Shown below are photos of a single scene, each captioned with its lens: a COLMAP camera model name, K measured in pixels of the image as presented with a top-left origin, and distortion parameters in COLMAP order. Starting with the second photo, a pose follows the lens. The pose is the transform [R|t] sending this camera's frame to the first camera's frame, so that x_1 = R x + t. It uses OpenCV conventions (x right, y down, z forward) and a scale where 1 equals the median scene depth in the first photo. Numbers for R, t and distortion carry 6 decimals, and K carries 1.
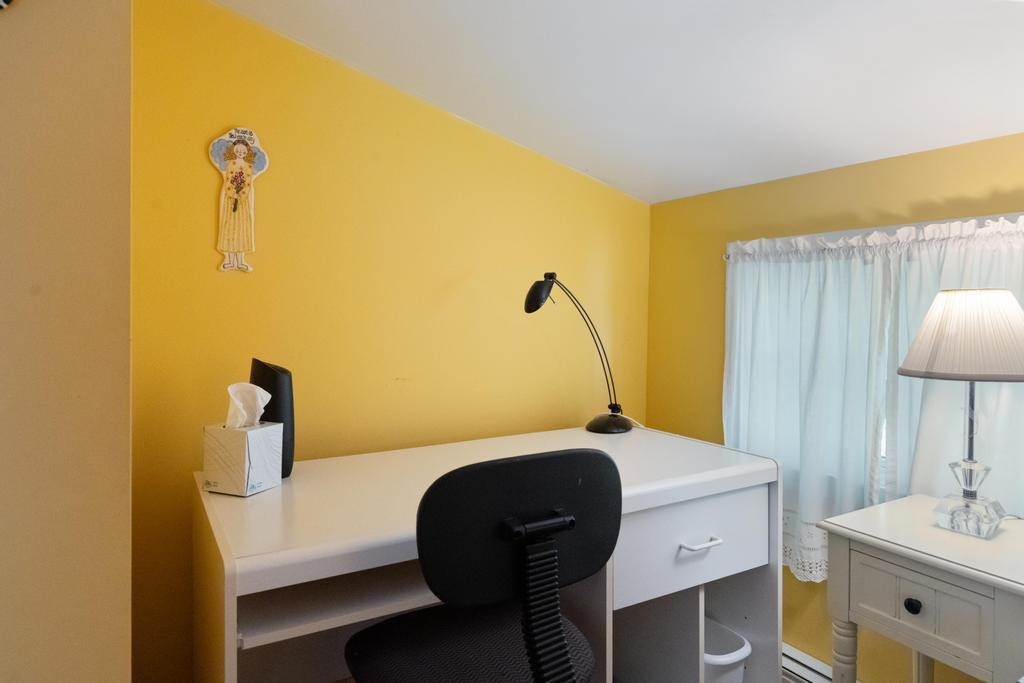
lens RADIAL K [[646.8, 0, 513.0], [0, 646.8, 311.6], [0, 0, 1]] dist [0.002332, -0.000044]
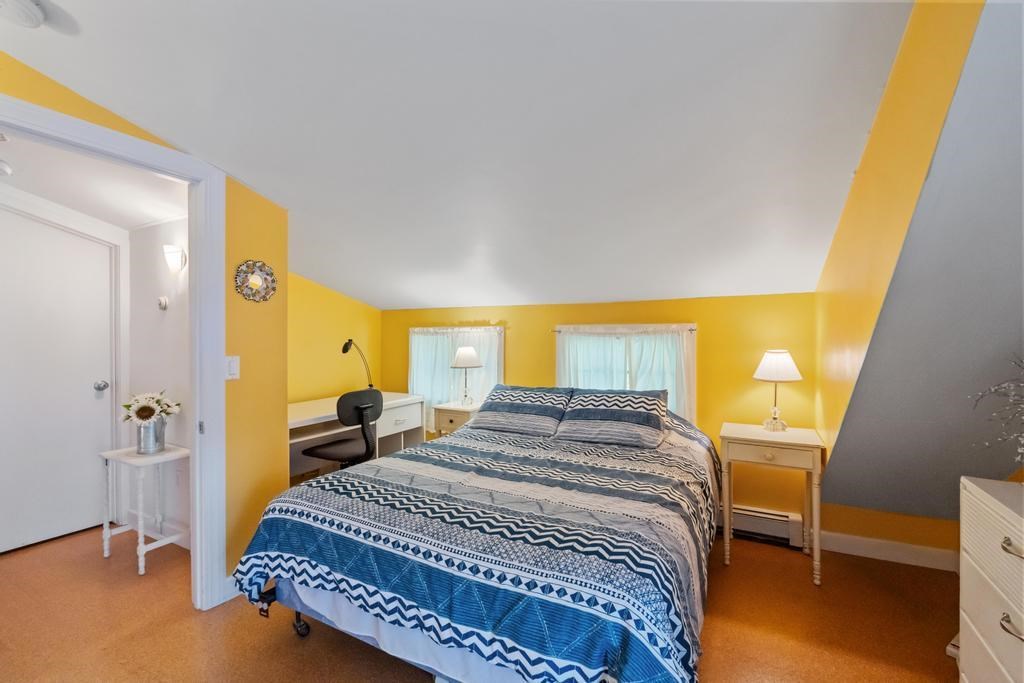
lens RADIAL K [[447.0, 0, 513.7], [0, 447.0, 337.6], [0, 0, 1]] dist [-0.007598, -0.000165]
pose [[0.859123, -0.010374, 0.511664, -0.389138], [0.011351, 0.999935, 0.001215, -0.071366], [-0.511644, 0.004764, 0.859185, -1.276789]]
